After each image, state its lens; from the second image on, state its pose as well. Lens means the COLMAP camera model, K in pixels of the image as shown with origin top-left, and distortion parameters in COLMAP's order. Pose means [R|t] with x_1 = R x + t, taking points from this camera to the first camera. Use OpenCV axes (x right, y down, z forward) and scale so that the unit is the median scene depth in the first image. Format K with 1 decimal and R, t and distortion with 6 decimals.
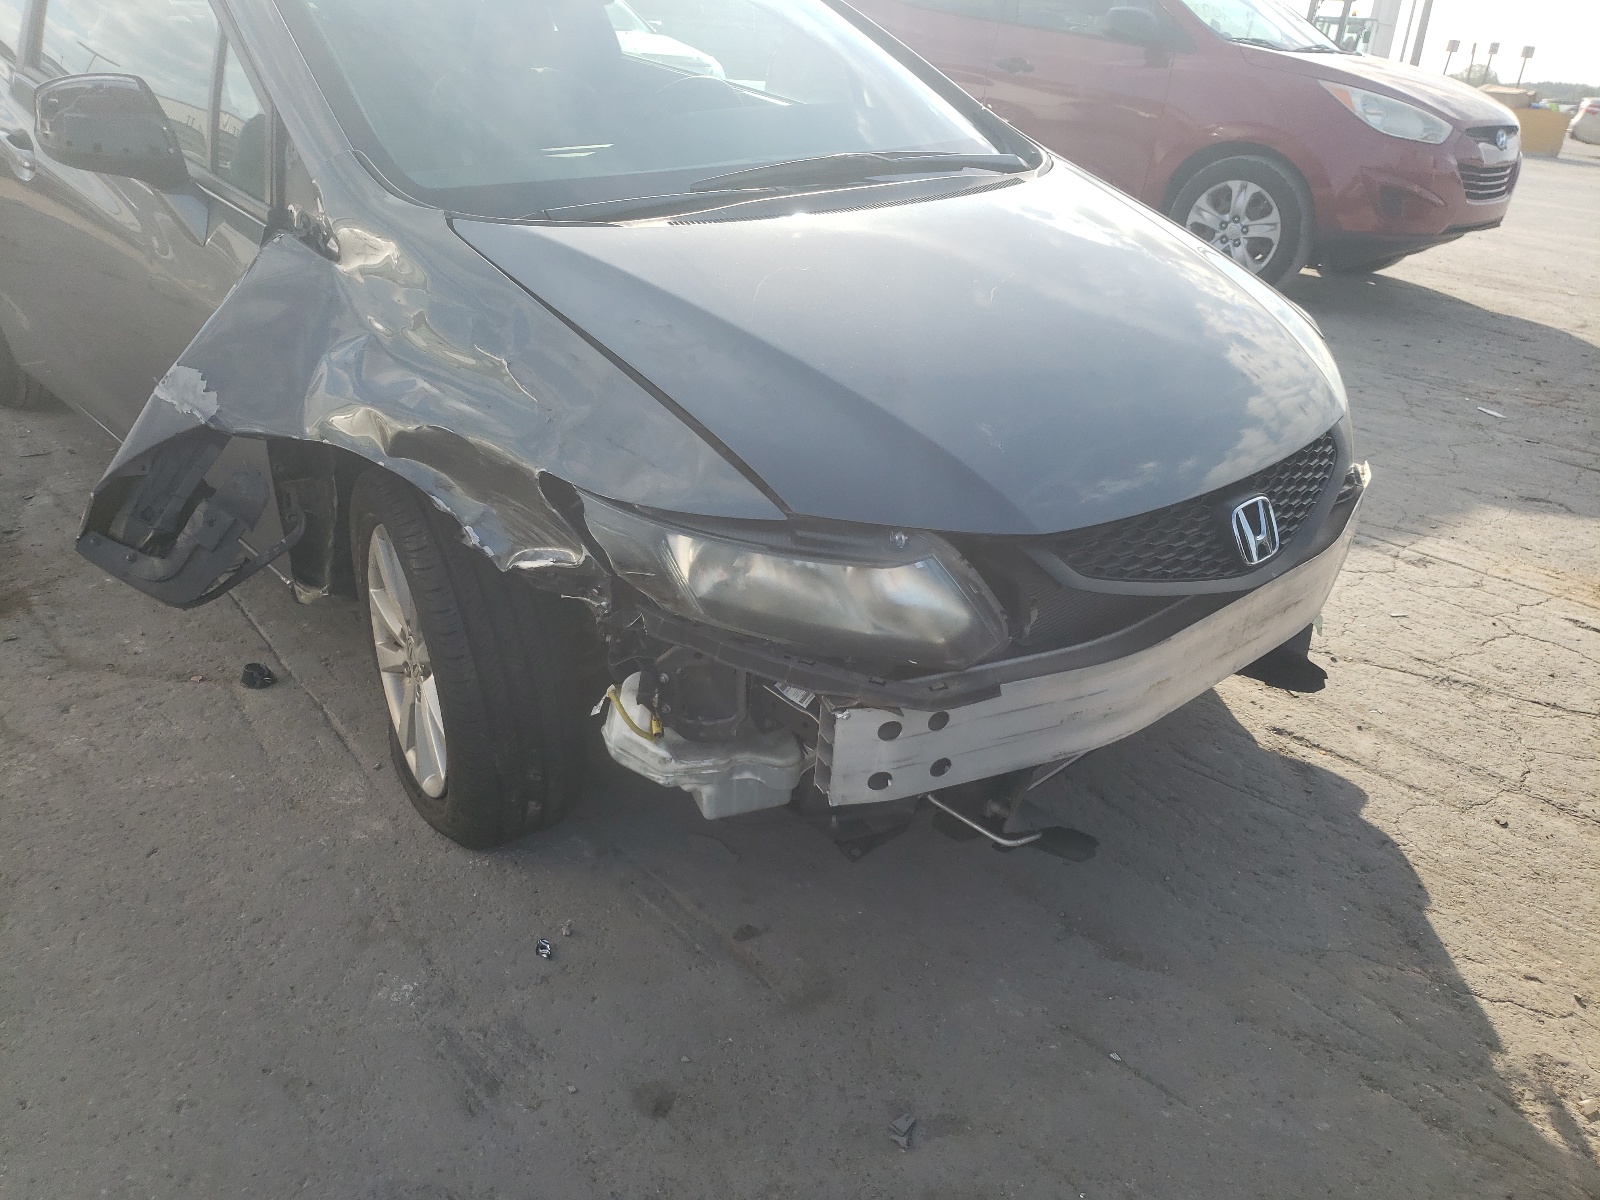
lens RADIAL K [[1255.0, 0, 740.8], [0, 1255.0, 597.5], [0, 0, 1]] dist [0.016062, 0.018032]
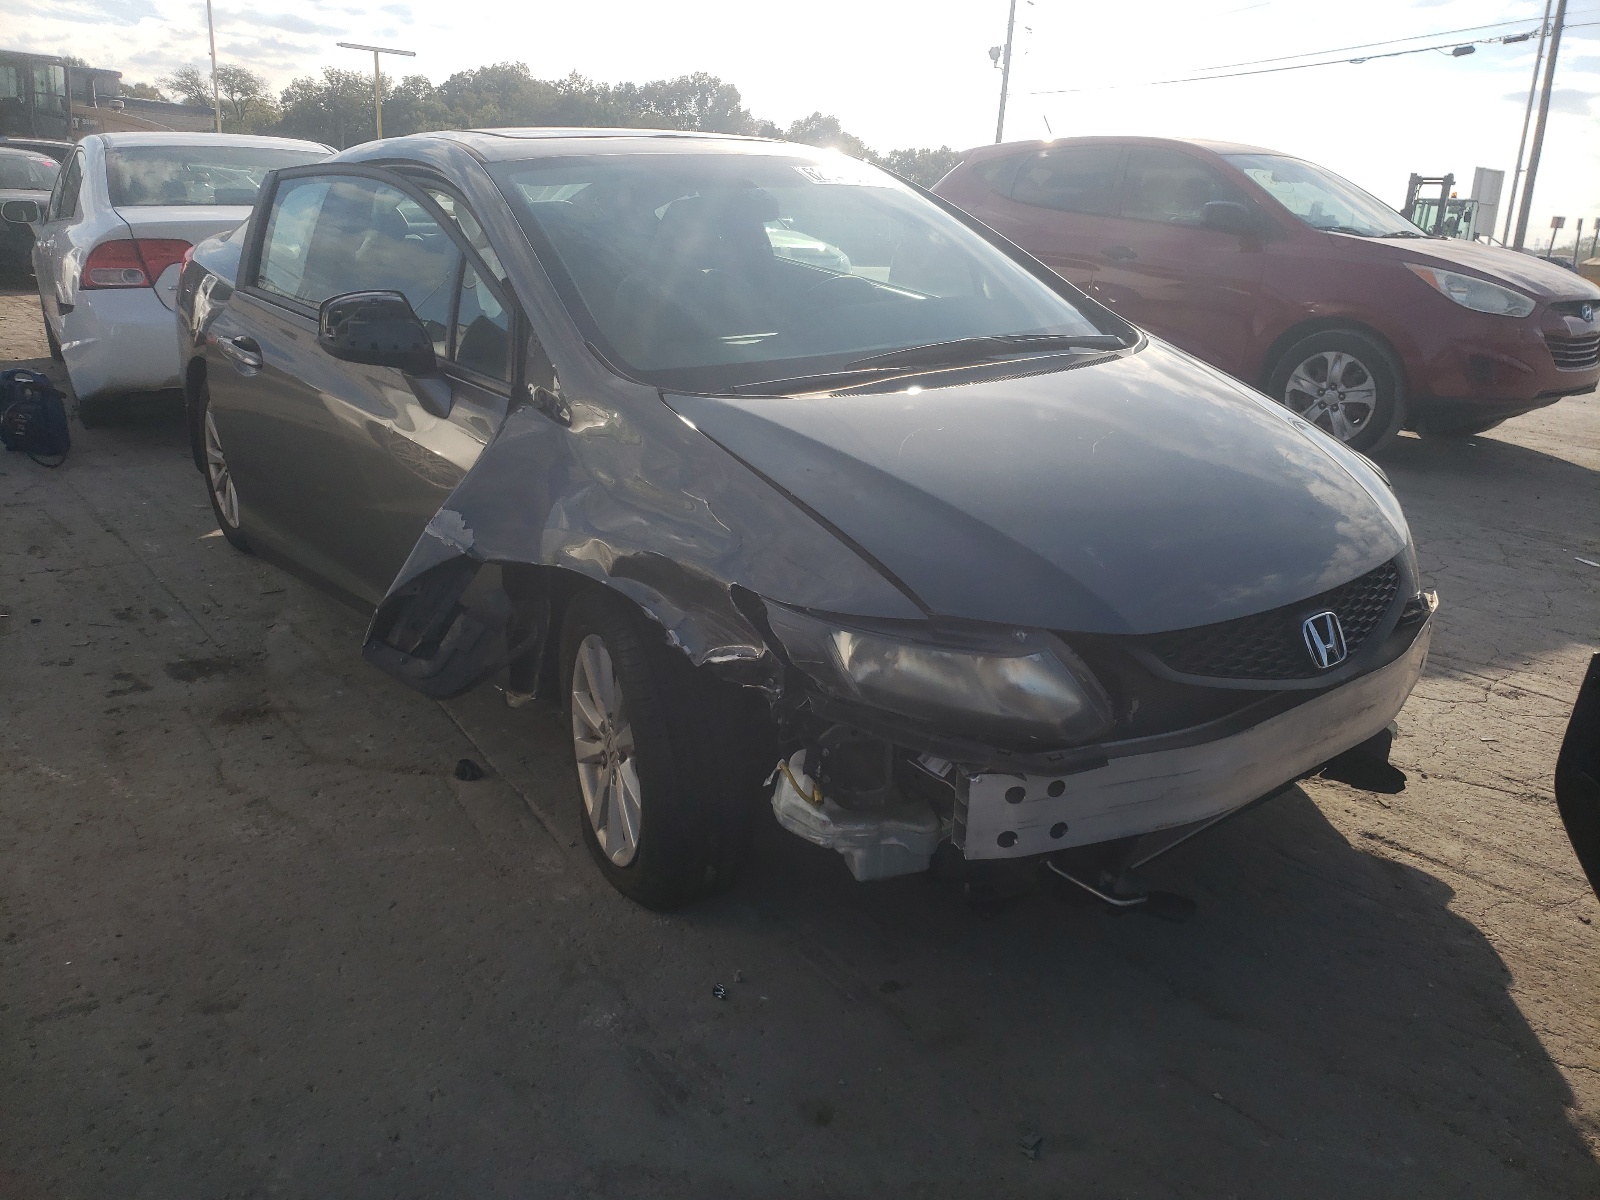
lens RADIAL K [[1255.0, 0, 740.8], [0, 1255.0, 597.5], [0, 0, 1]] dist [0.016062, 0.018032]
pose [[0.996029, 0.005057, -0.088884, -0.030169], [-0.016511, 0.991558, -0.128605, 0.058748], [0.087484, 0.129561, 0.987705, -0.195682]]
